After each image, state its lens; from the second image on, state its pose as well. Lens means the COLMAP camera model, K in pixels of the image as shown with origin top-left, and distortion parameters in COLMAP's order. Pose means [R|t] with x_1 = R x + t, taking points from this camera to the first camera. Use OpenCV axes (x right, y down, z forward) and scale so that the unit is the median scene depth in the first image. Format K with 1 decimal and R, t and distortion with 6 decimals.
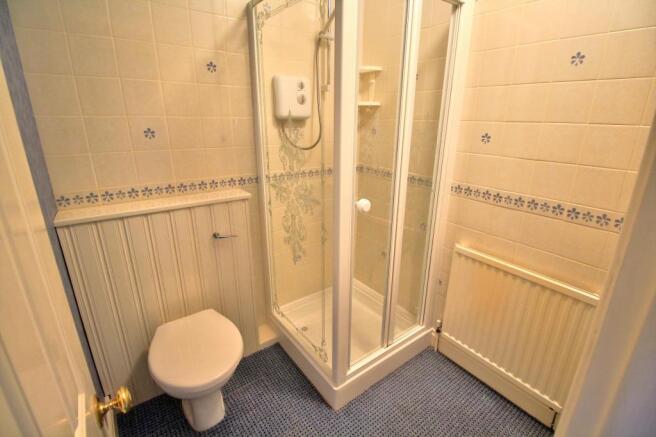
lens RADIAL K [[314.3, 0, 328.9], [0, 314.3, 222.1], [0, 0, 1]] dist [-0.015227, -0.003290]
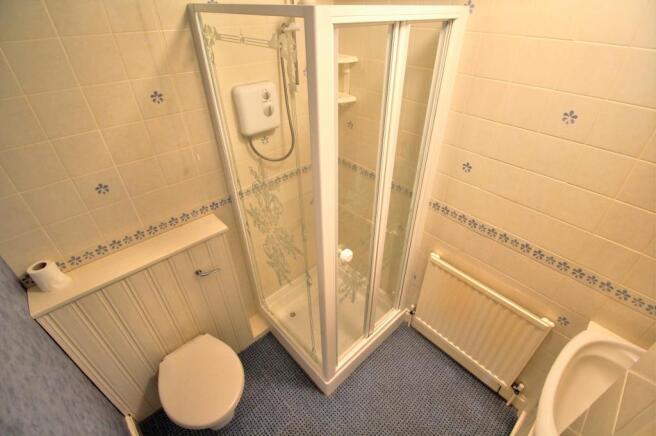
lens RADIAL K [[314.3, 0, 332.9], [0, 314.3, 223.2], [0, 0, 1]] dist [-0.015227, -0.003290]
pose [[0.993360, -0.078287, 0.084301, -0.007322], [0.048020, 0.948027, 0.314547, -0.382223], [-0.104544, -0.308410, 0.945491, 0.060442]]
